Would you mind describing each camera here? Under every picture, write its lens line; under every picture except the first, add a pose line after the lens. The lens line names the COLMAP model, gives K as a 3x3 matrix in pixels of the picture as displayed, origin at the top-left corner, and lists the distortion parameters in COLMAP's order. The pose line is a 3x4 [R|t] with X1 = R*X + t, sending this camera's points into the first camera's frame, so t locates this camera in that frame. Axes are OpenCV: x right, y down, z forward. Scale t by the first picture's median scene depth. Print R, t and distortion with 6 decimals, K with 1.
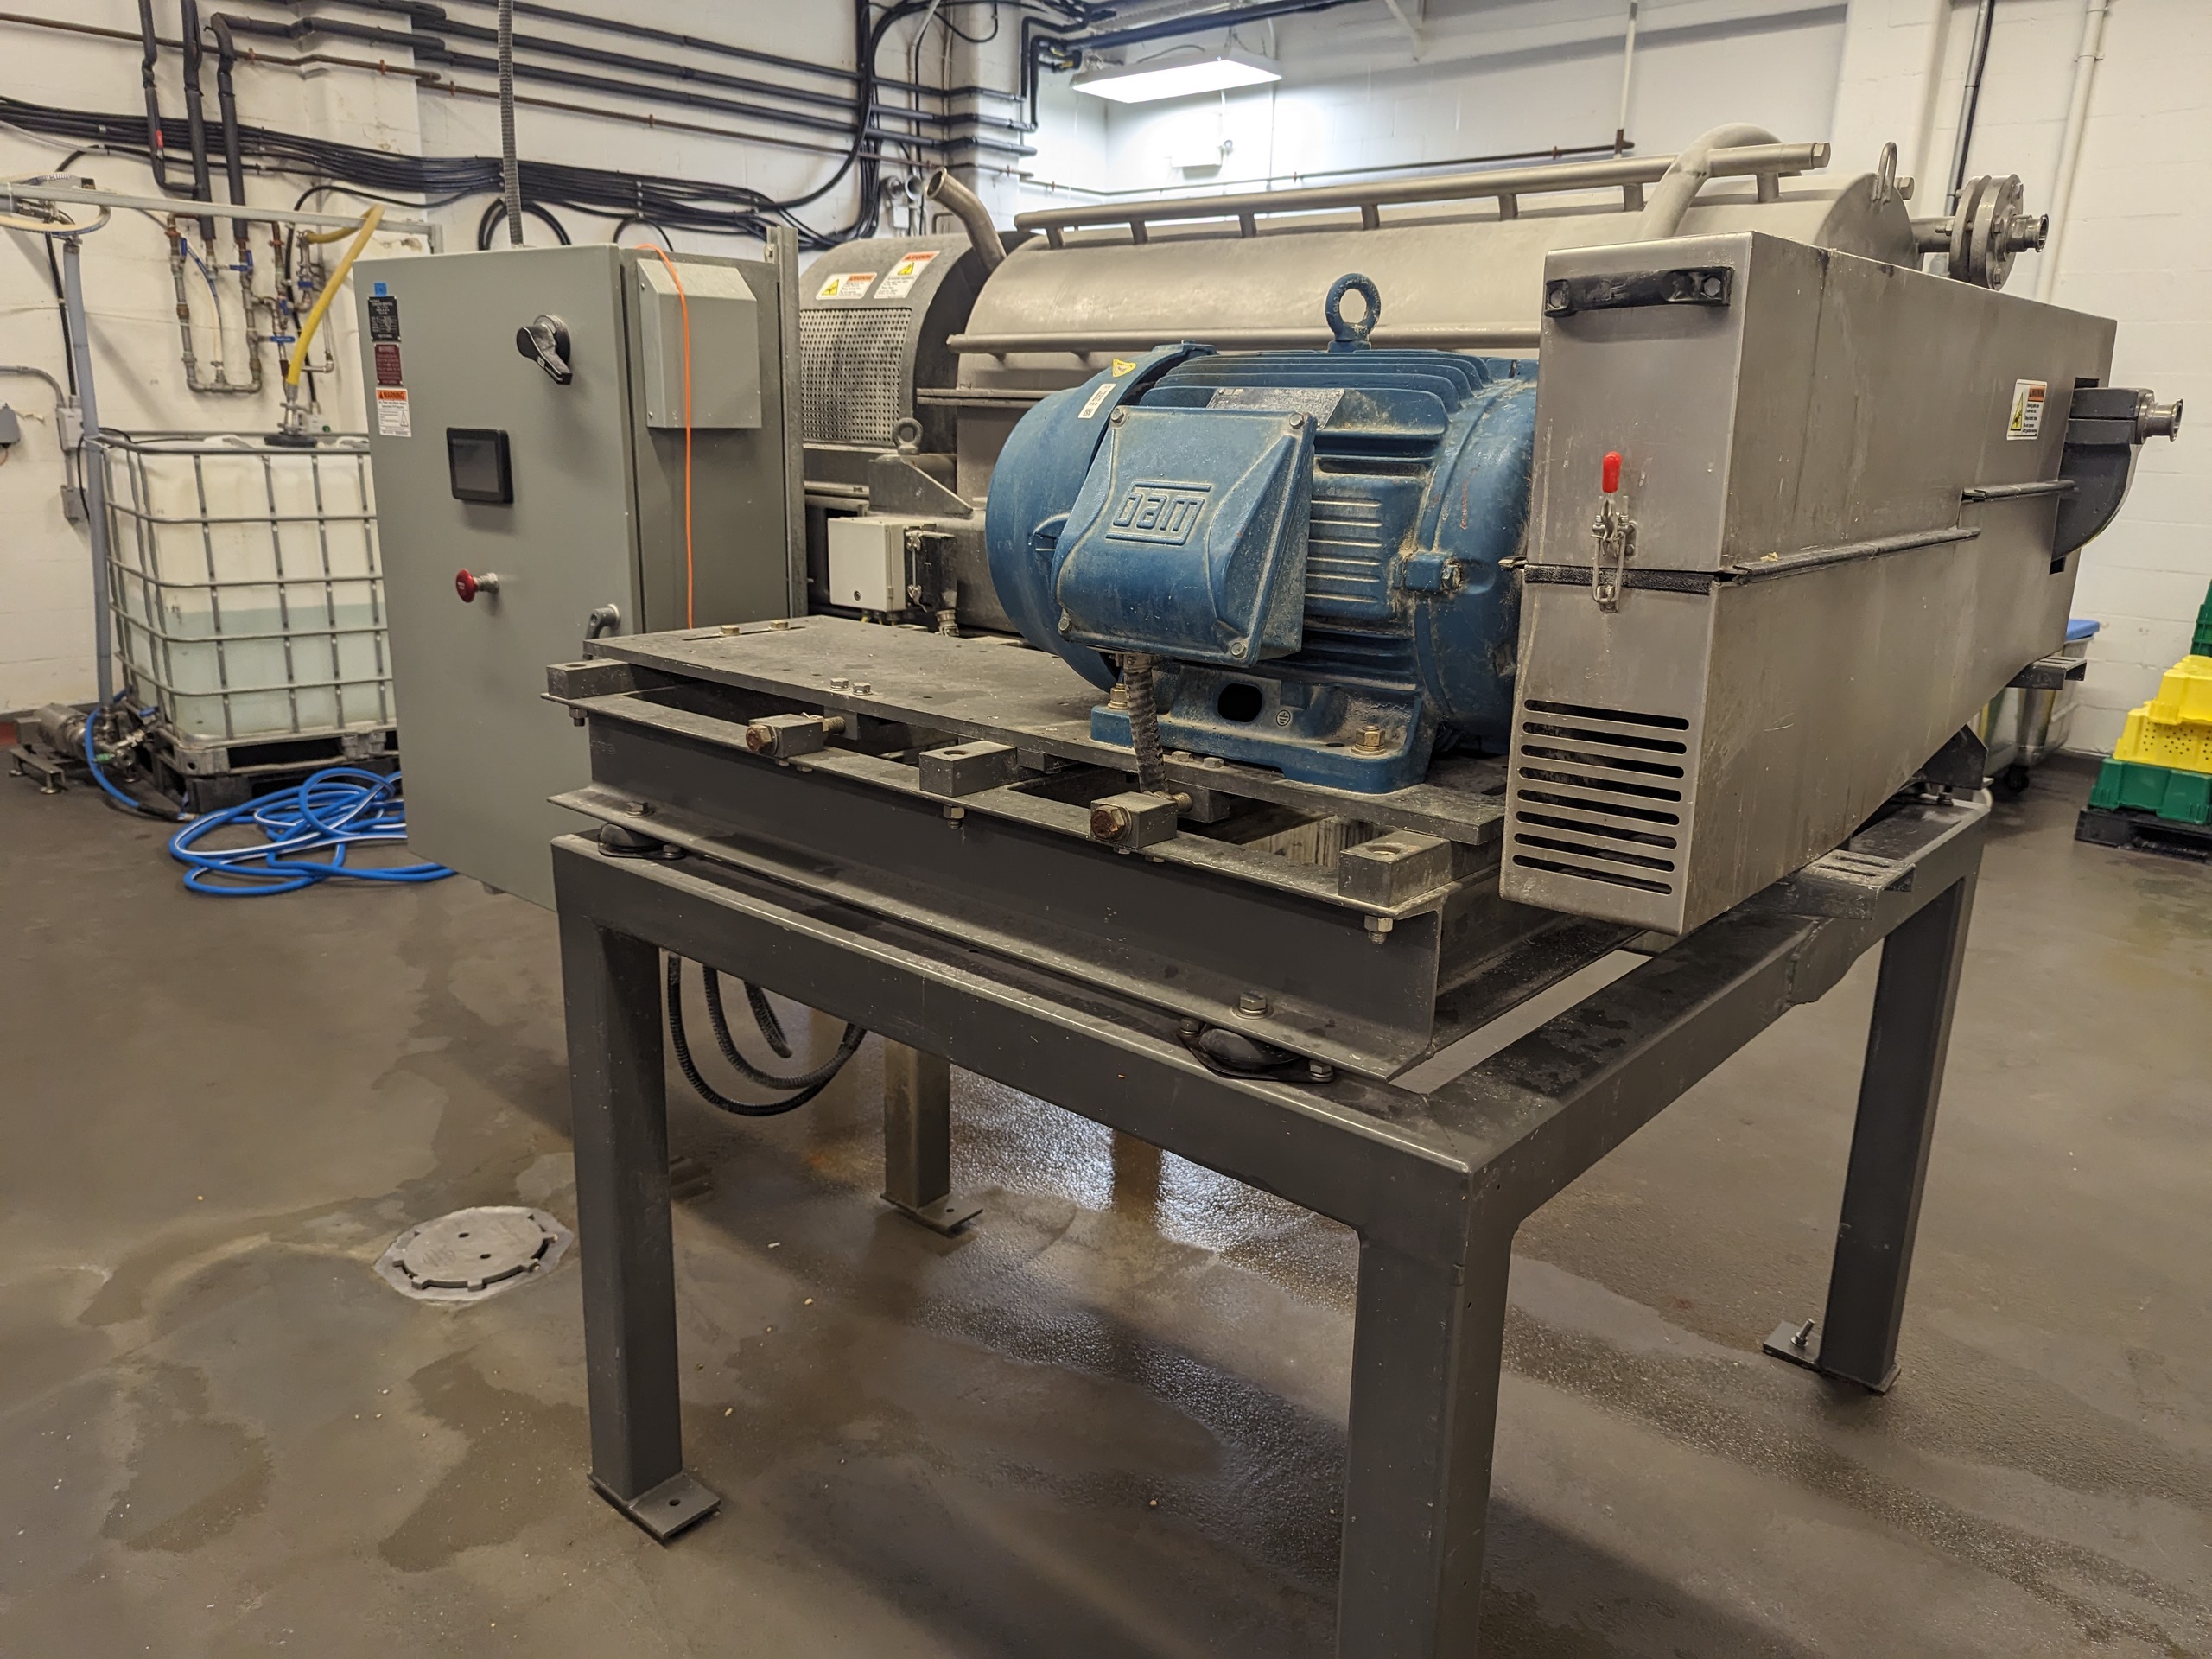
lens RADIAL K [[1582.0, 0, 1106.0], [0, 1582.0, 829.5], [0, 0, 1]] dist [0.008294, 0.000033]
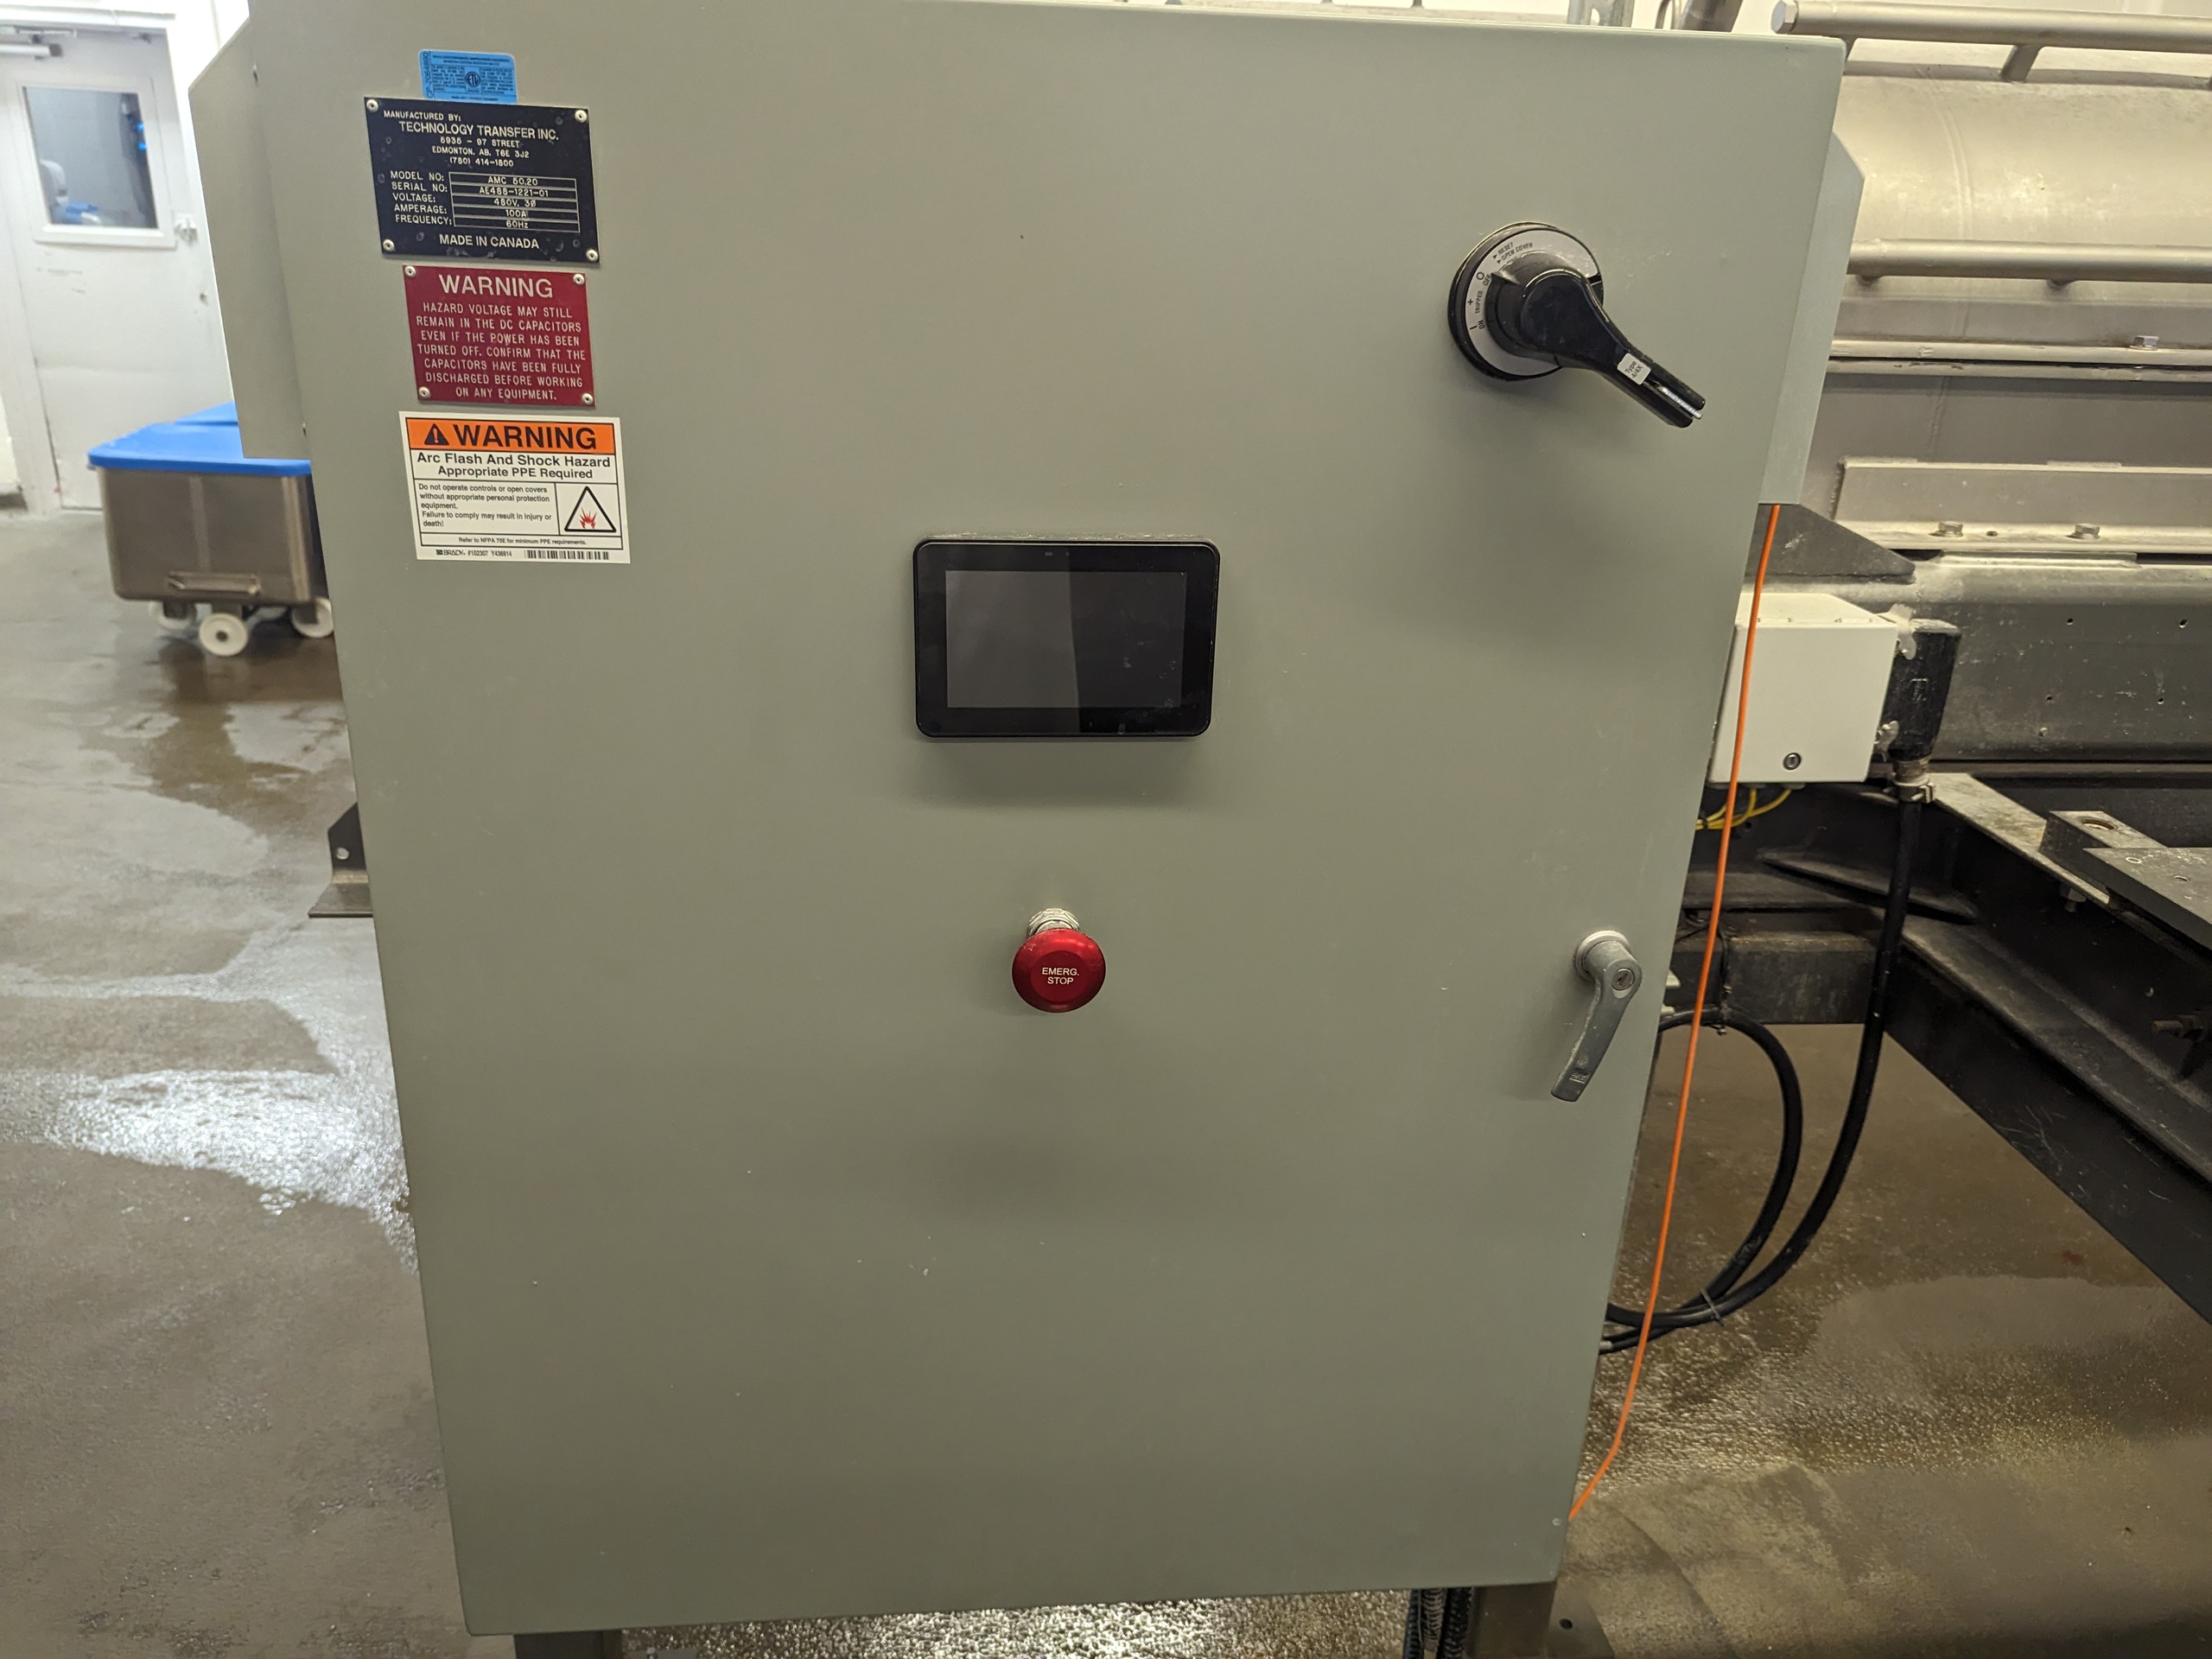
lens RADIAL K [[1582.0, 0, 1106.0], [0, 1582.0, 829.5], [0, 0, 1]] dist [0.008294, 0.000033]
pose [[0.686260, -0.264703, 0.677480, -0.585396], [0.170832, 0.964031, 0.203617, -0.237267], [-0.707010, -0.023999, 0.706796, 0.681160]]
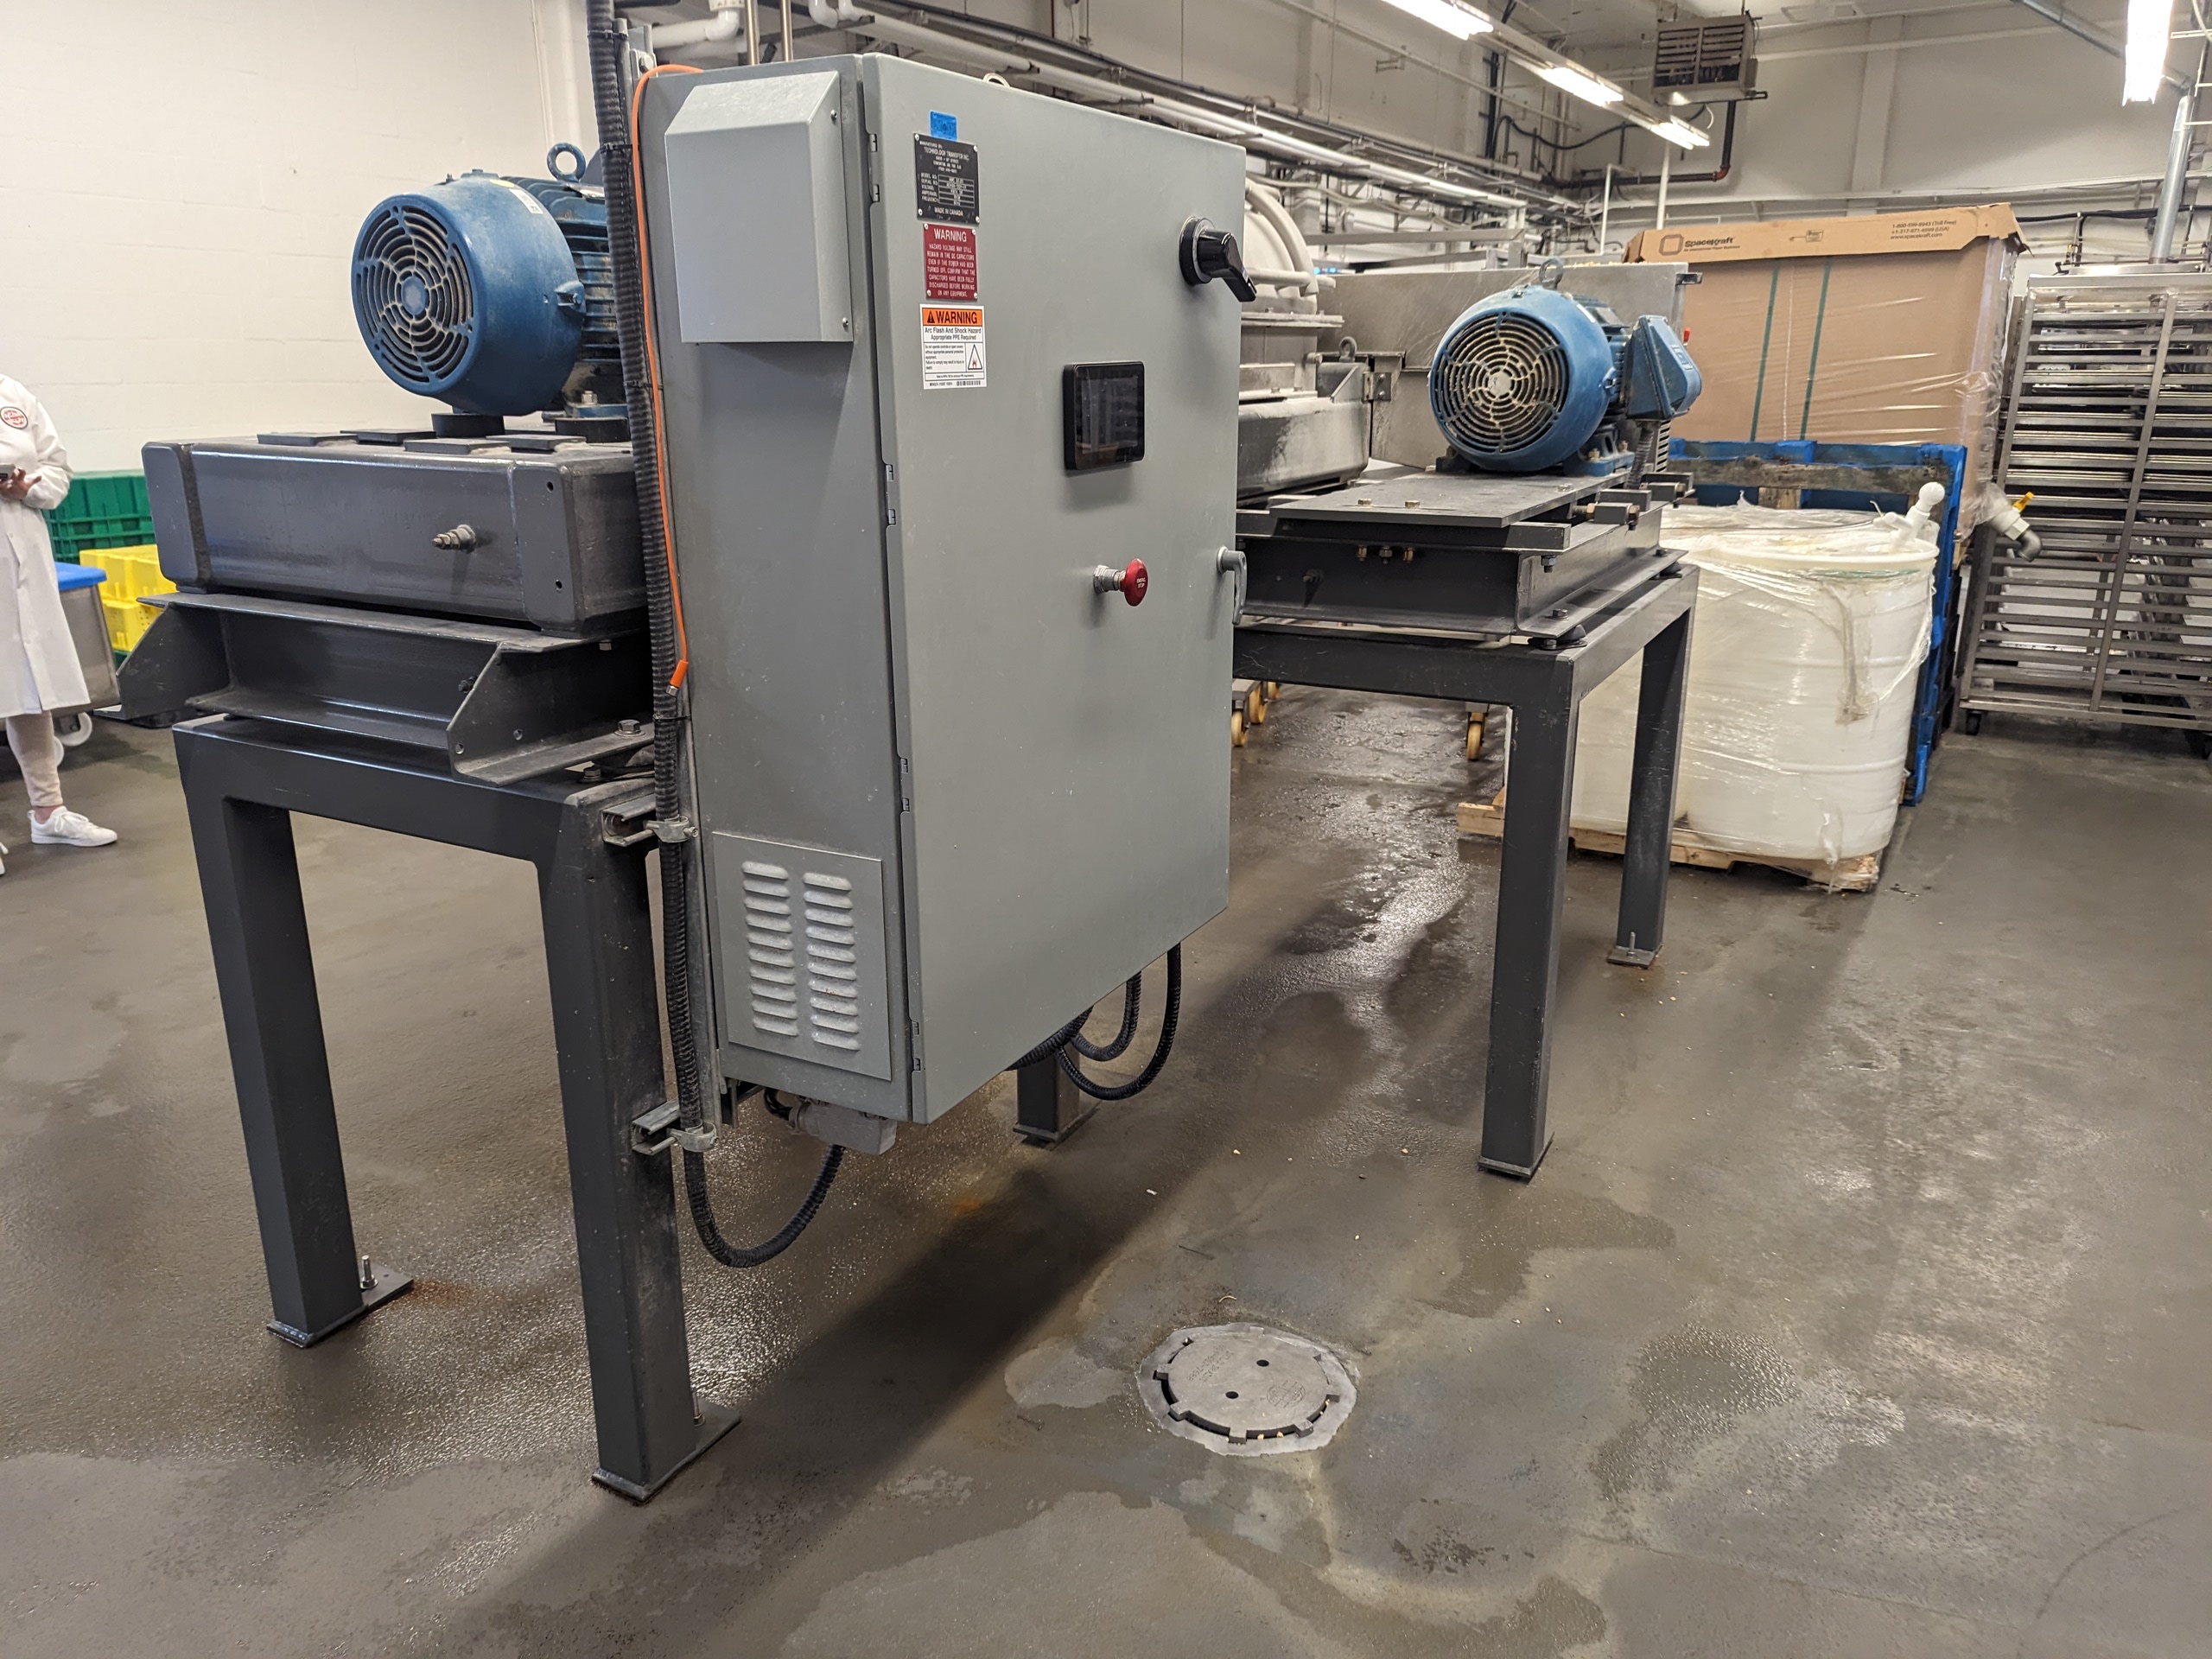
lens RADIAL K [[1582.0, 0, 1106.0], [0, 1582.0, 829.5], [0, 0, 1]] dist [0.008294, 0.000033]
pose [[-0.215341, -0.307221, 0.926954, -1.022072], [0.259639, 0.897046, 0.357626, -0.290749], [-0.941390, 0.317685, -0.113404, 1.044389]]
